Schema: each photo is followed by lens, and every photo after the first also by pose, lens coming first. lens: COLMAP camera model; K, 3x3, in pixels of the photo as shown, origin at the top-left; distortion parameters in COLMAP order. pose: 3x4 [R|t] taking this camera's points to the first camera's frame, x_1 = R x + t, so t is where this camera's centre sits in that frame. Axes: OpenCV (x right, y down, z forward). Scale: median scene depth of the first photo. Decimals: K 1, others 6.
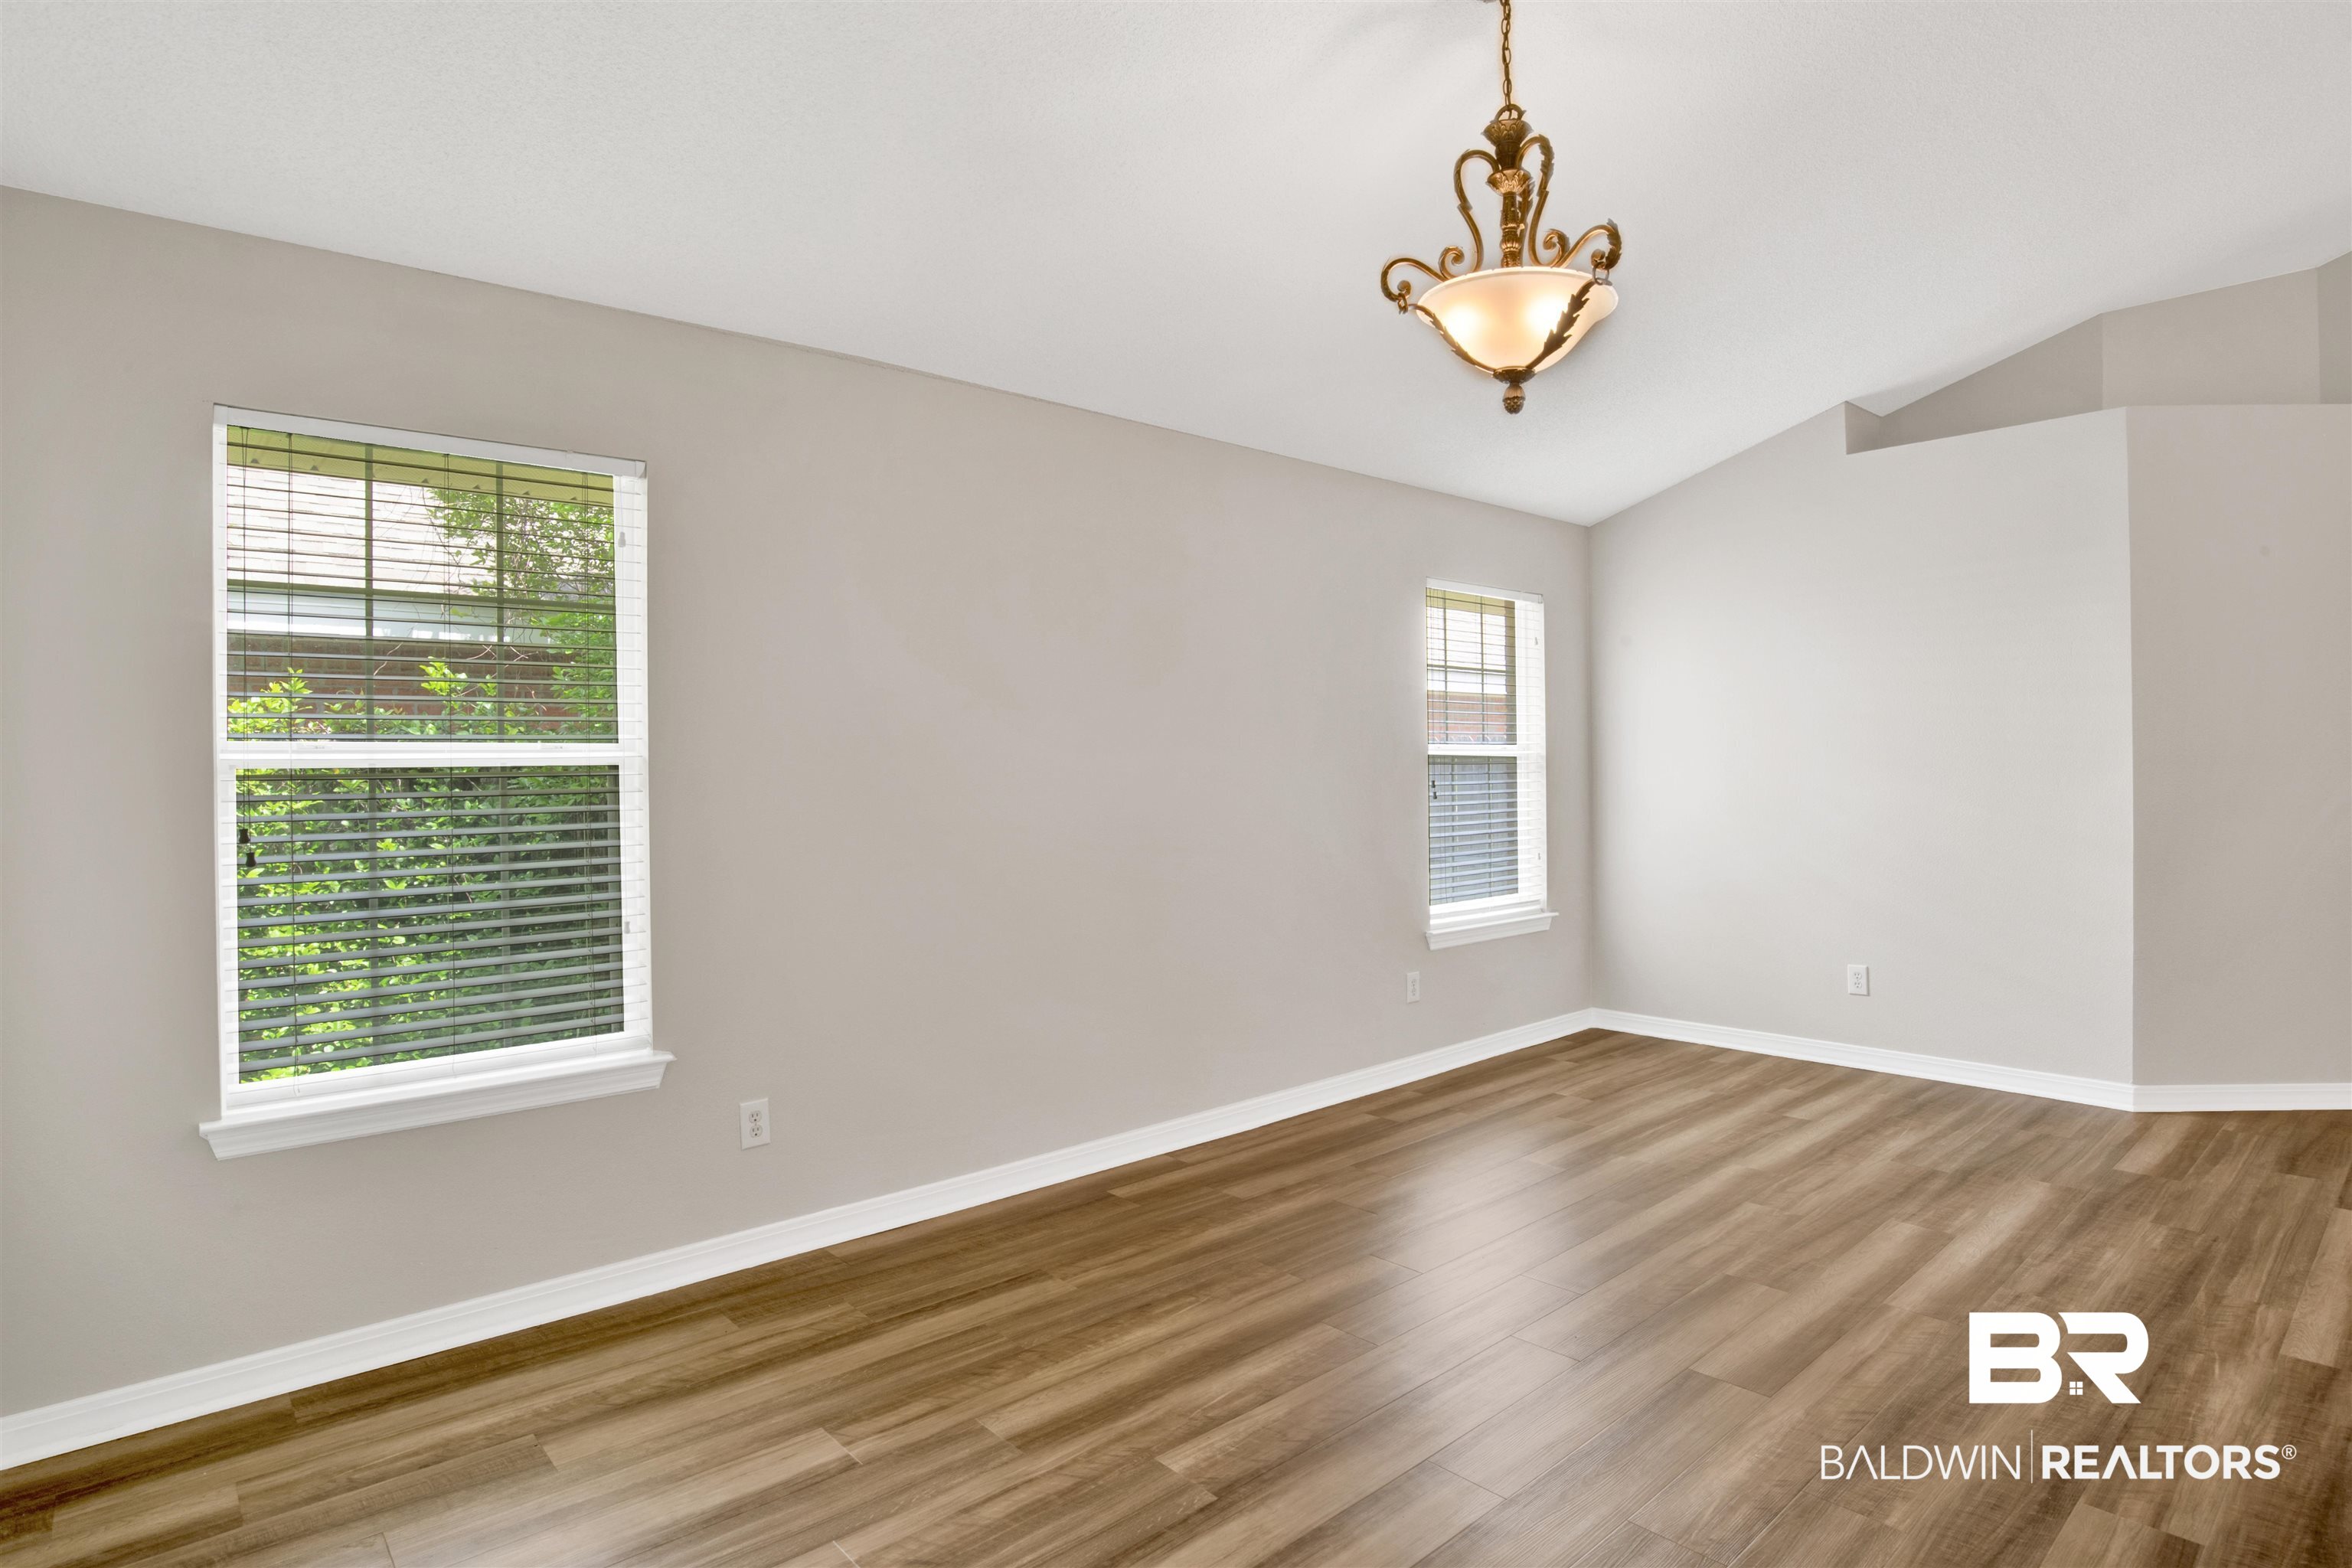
lens RADIAL K [[1248.7, 0, 1200.0], [0, 1248.7, 766.3], [0, 0, 1]] dist [-0.068909, 0.026648]
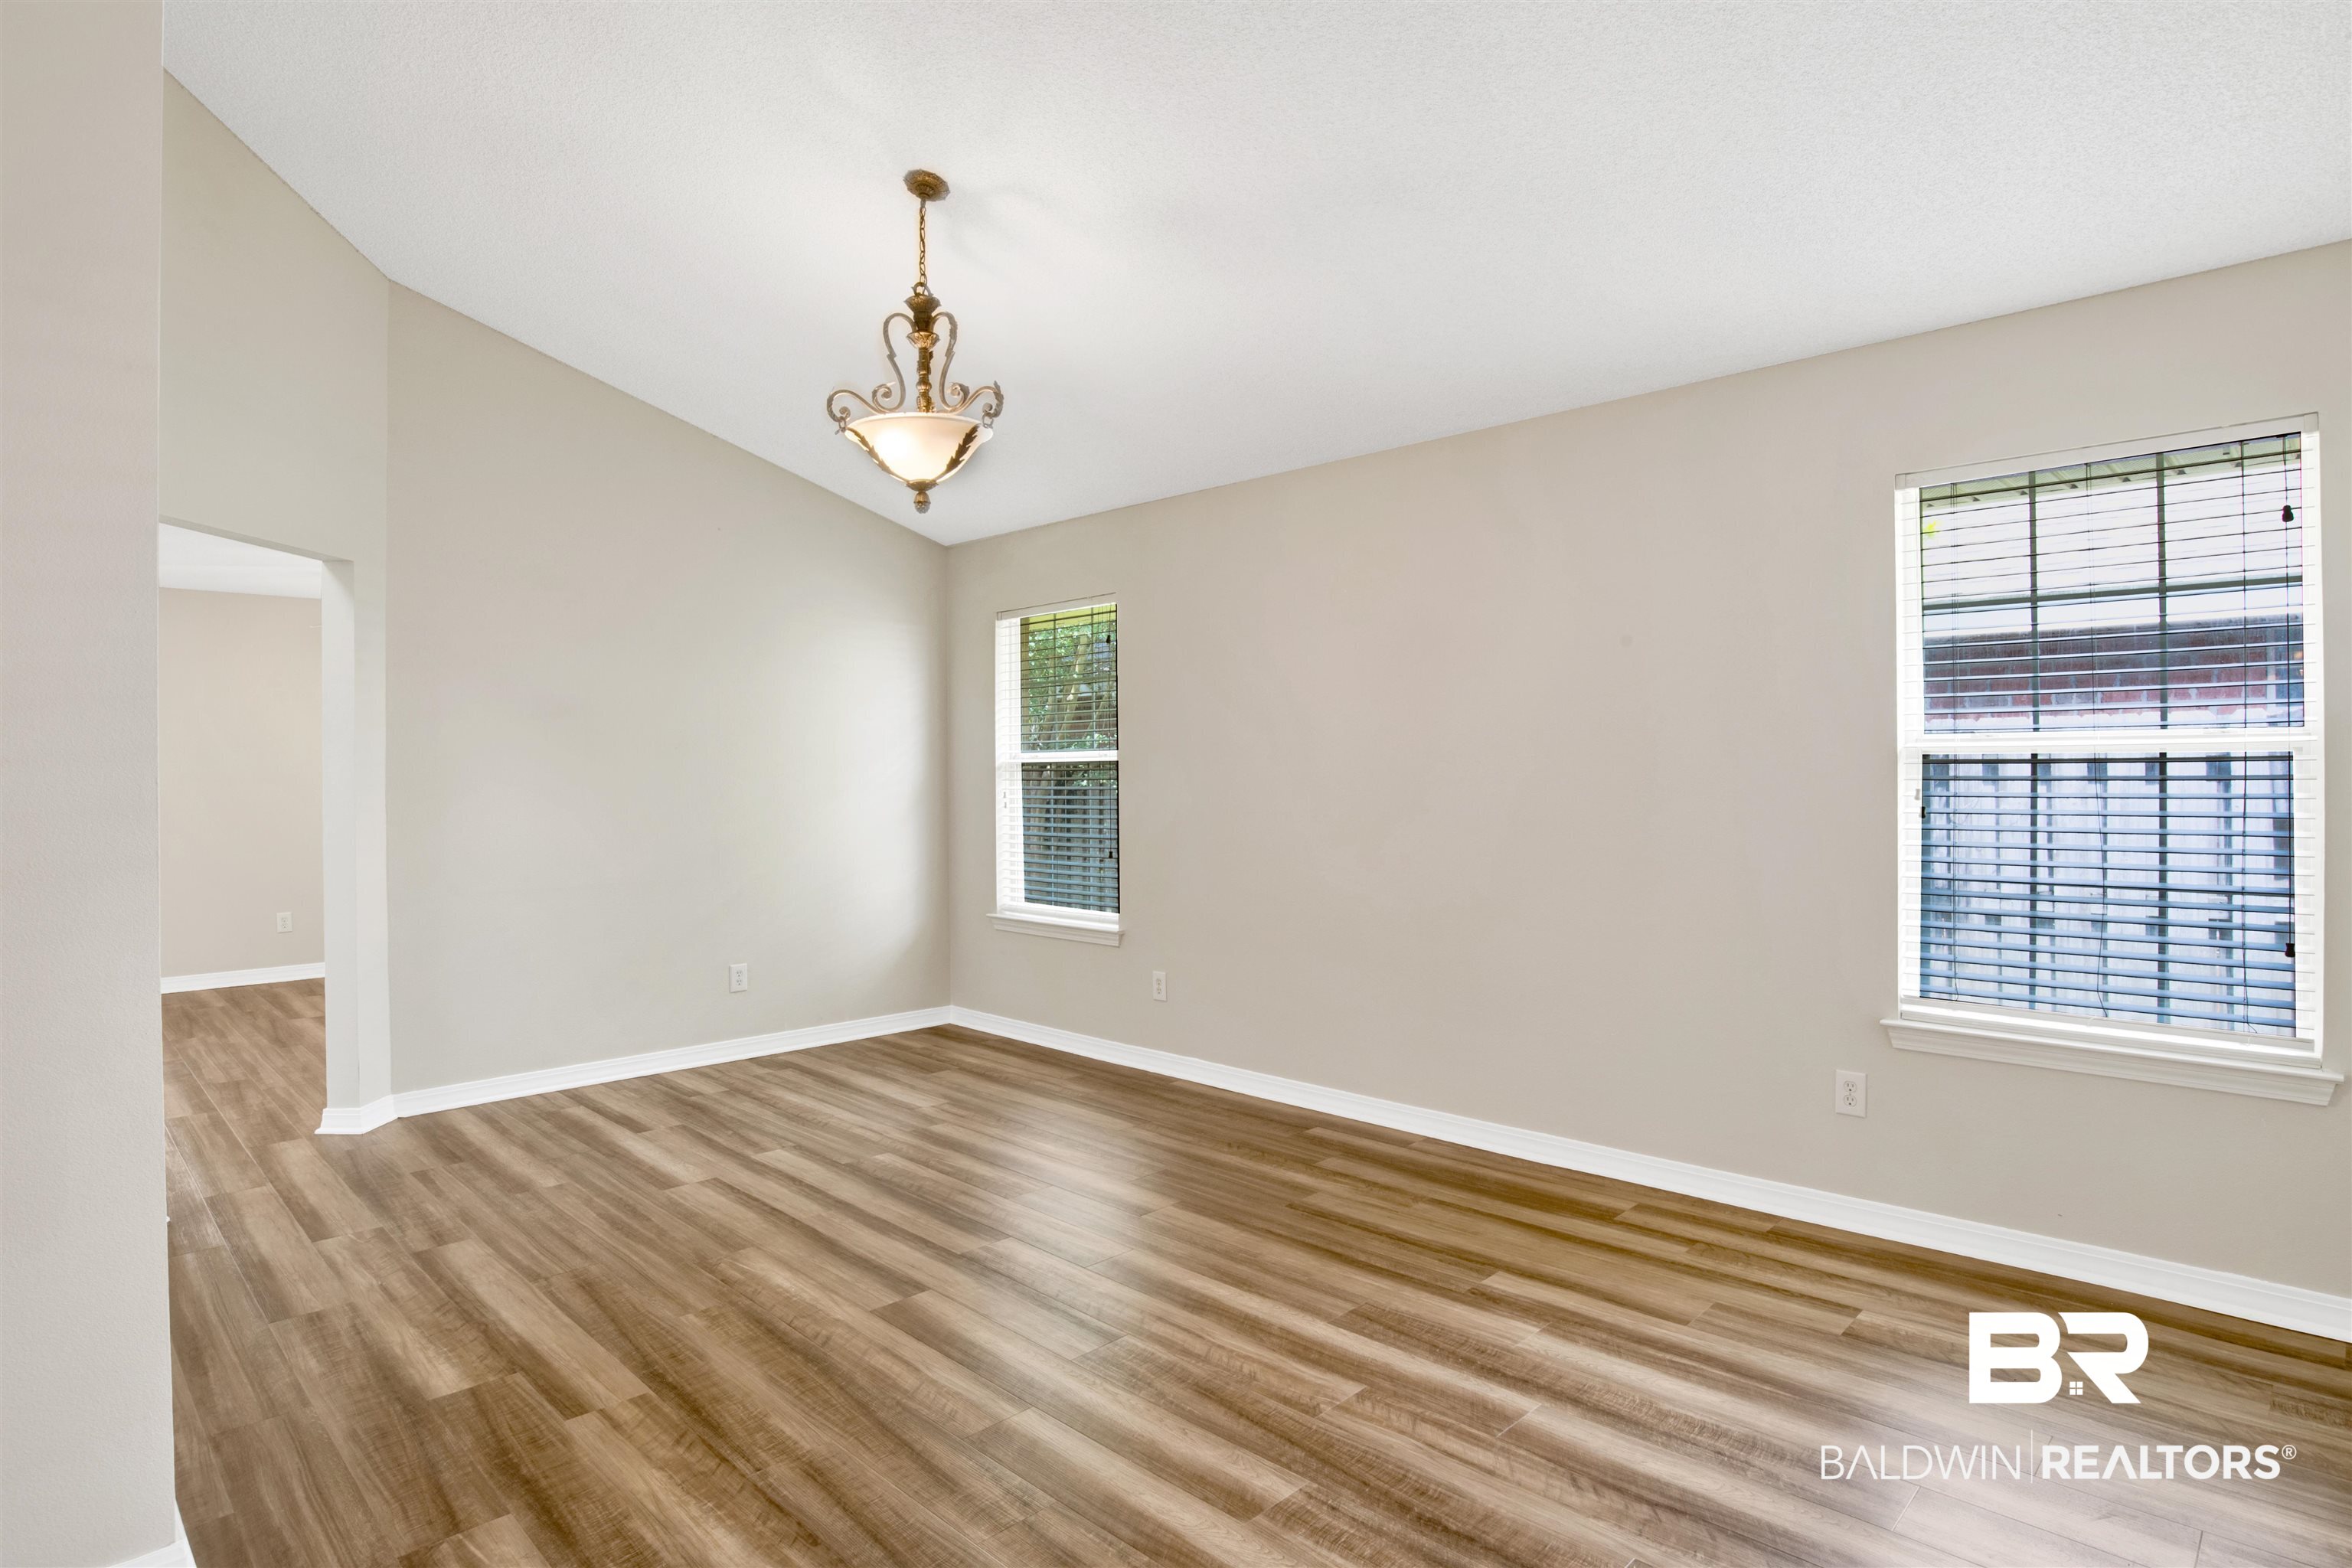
lens RADIAL K [[1248.7, 0, 1200.0], [0, 1248.7, 766.3], [0, 0, 1]] dist [-0.068909, 0.026648]
pose [[0.053000, 0.007417, -0.998567, 1.258442], [0.009711, 0.999921, 0.007942, -0.013965], [0.998547, -0.010118, 0.052924, 0.947288]]
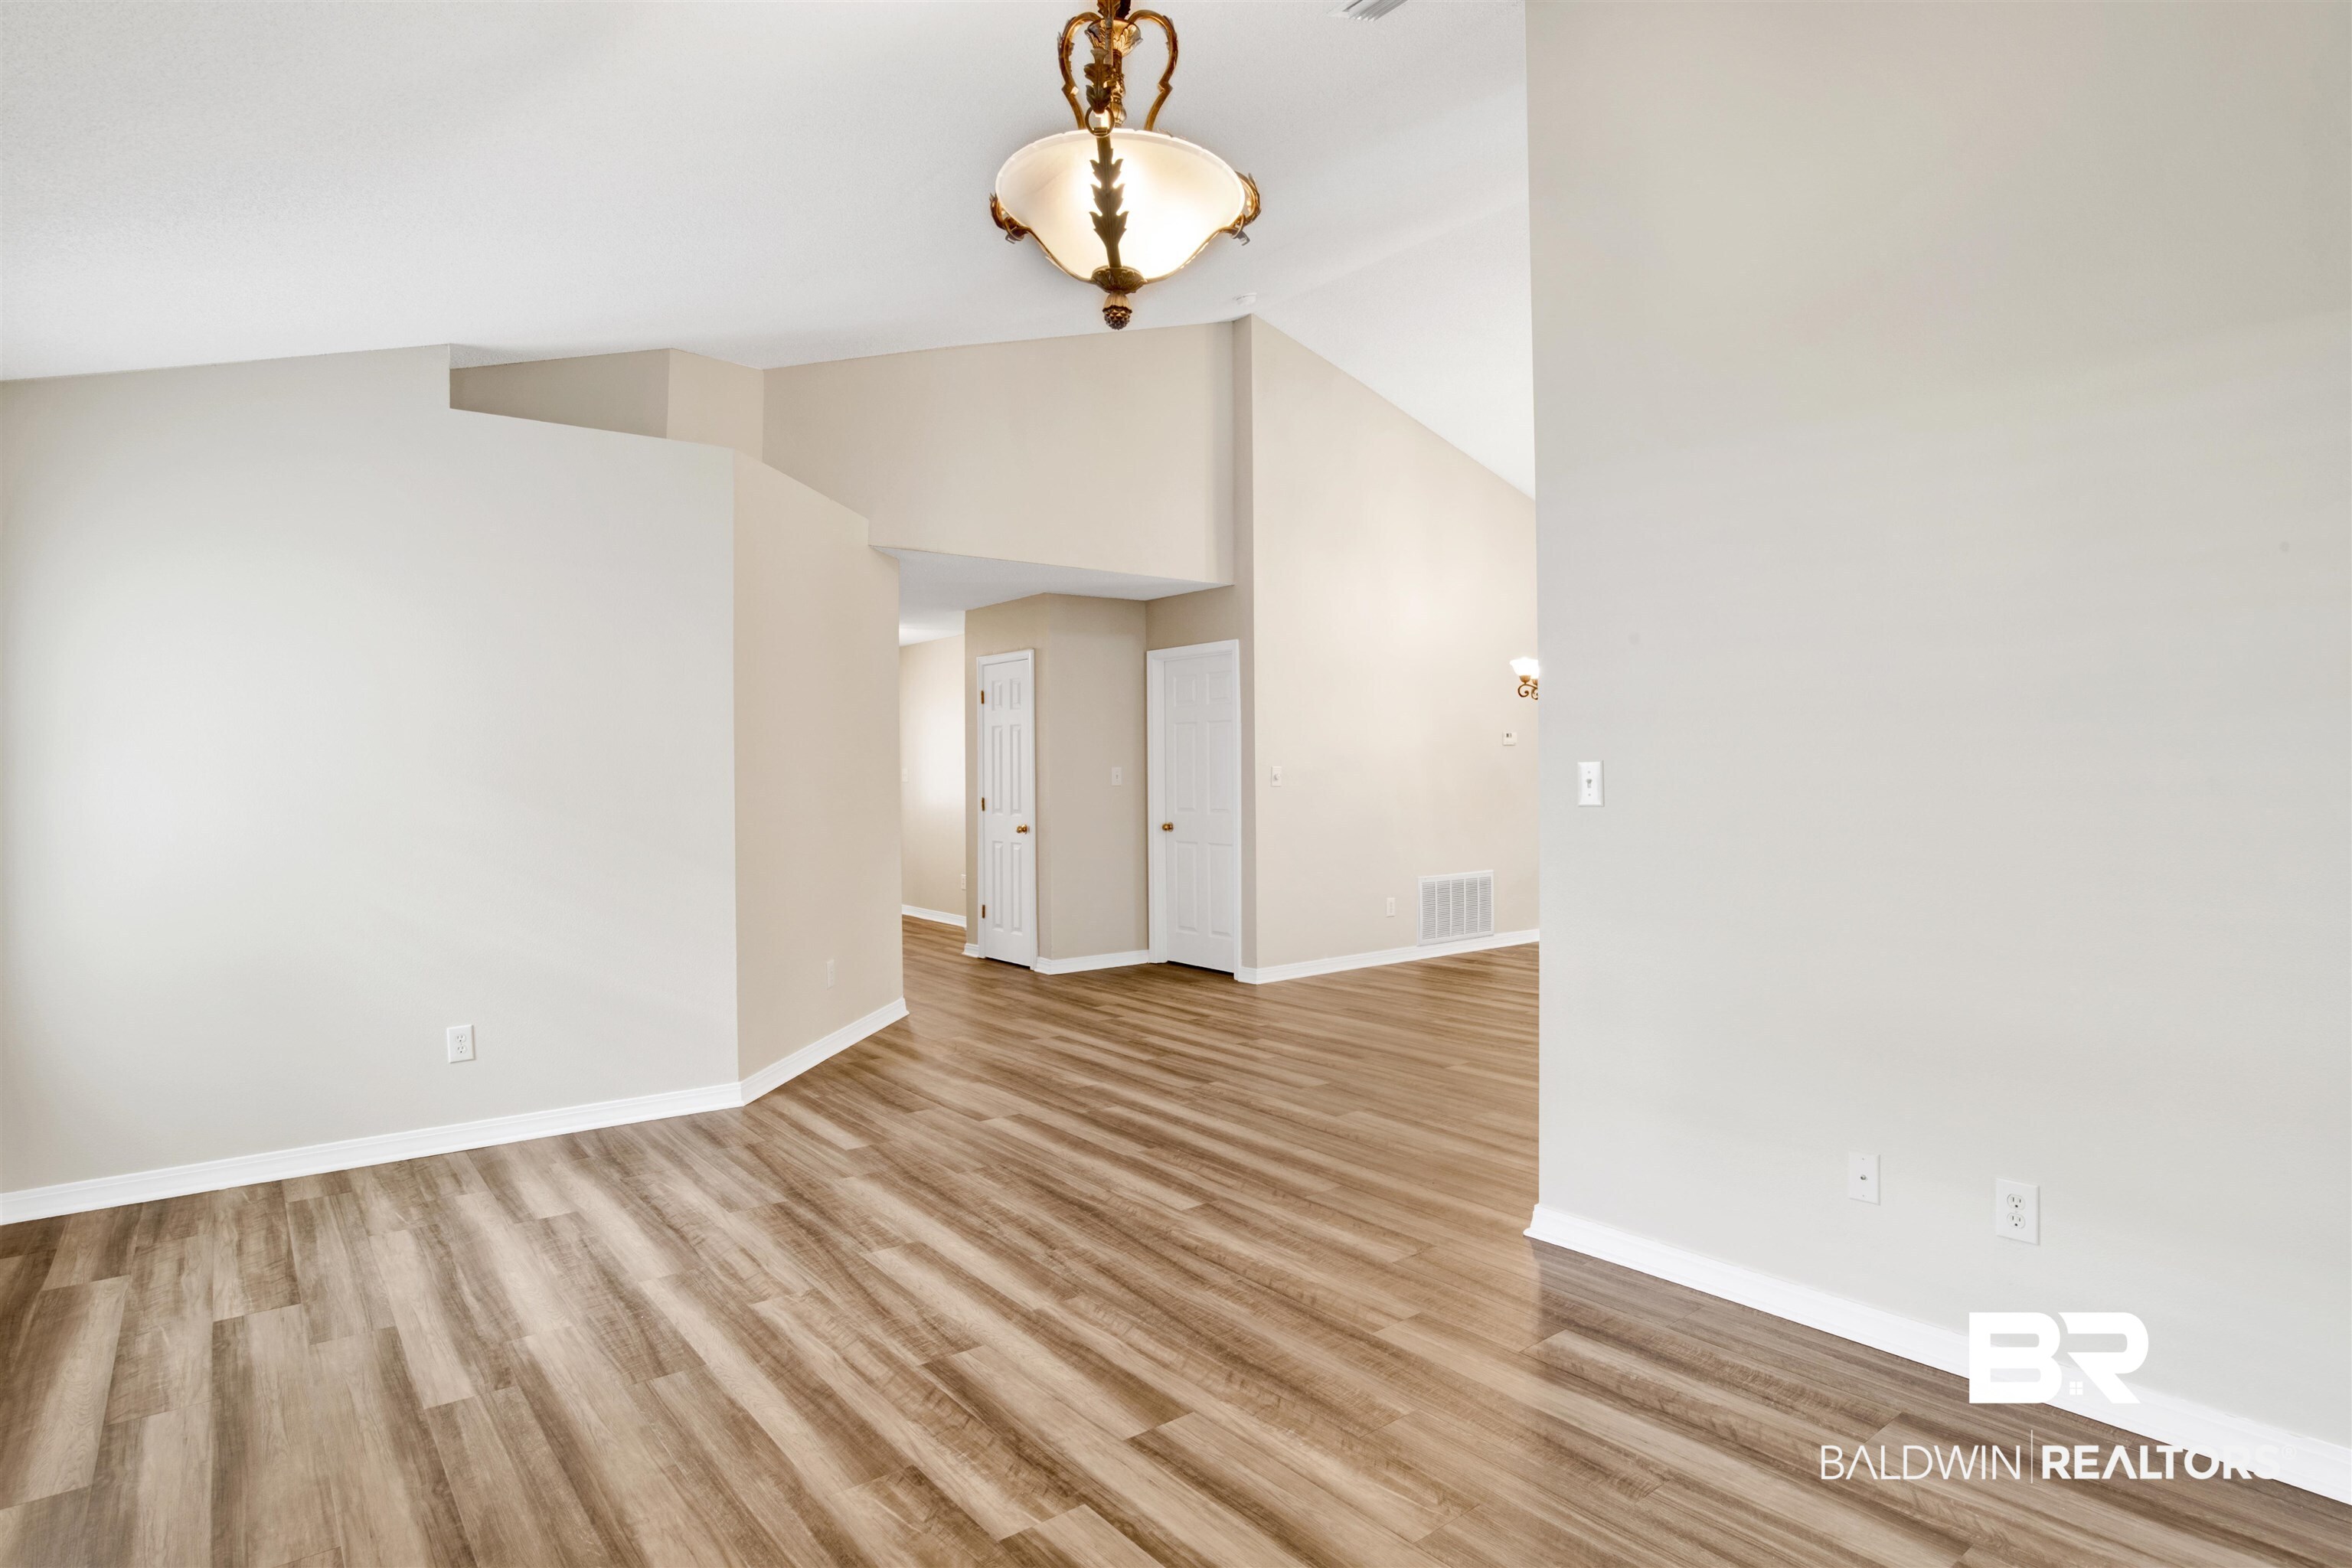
lens RADIAL K [[1253.5, 0, 1222.6], [0, 1253.5, 782.6], [0, 0, 1]] dist [-0.074105, 0.025686]
pose [[0.050679, 0.001302, 0.998714, -0.405526], [0.005639, 0.999983, -0.001590, 0.003435], [-0.998699, 0.005712, 0.050671, 0.690782]]
